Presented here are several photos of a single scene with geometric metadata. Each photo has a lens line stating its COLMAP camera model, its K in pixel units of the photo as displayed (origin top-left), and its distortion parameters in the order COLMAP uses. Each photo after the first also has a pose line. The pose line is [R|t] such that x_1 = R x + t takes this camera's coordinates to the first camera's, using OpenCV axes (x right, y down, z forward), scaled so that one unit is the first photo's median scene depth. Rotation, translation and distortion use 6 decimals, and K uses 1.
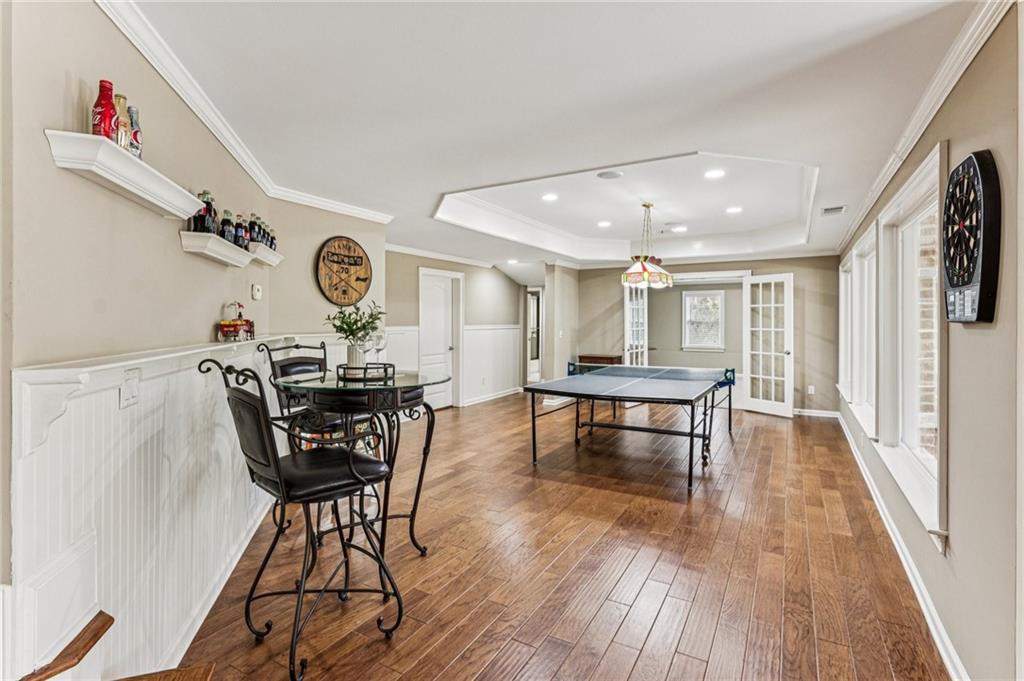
lens RADIAL K [[498.9, 0, 511.0], [0, 498.9, 332.1], [0, 0, 1]] dist [0.004434, 0.000501]
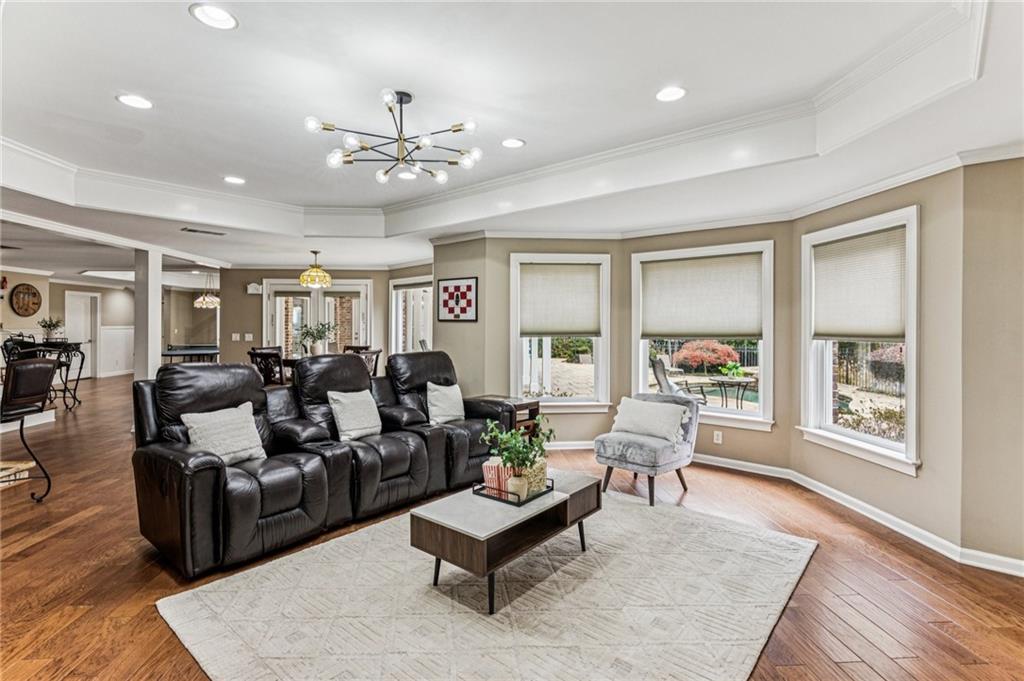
lens RADIAL K [[498.9, 0, 512.1], [0, 498.9, 324.8], [0, 0, 1]] dist [0.004434, 0.000501]
pose [[0.833015, 0.000006, 0.553251, 0.203375], [0.010922, 0.999805, -0.016456, 0.039773], [-0.553143, 0.019751, 0.832852, -1.859818]]
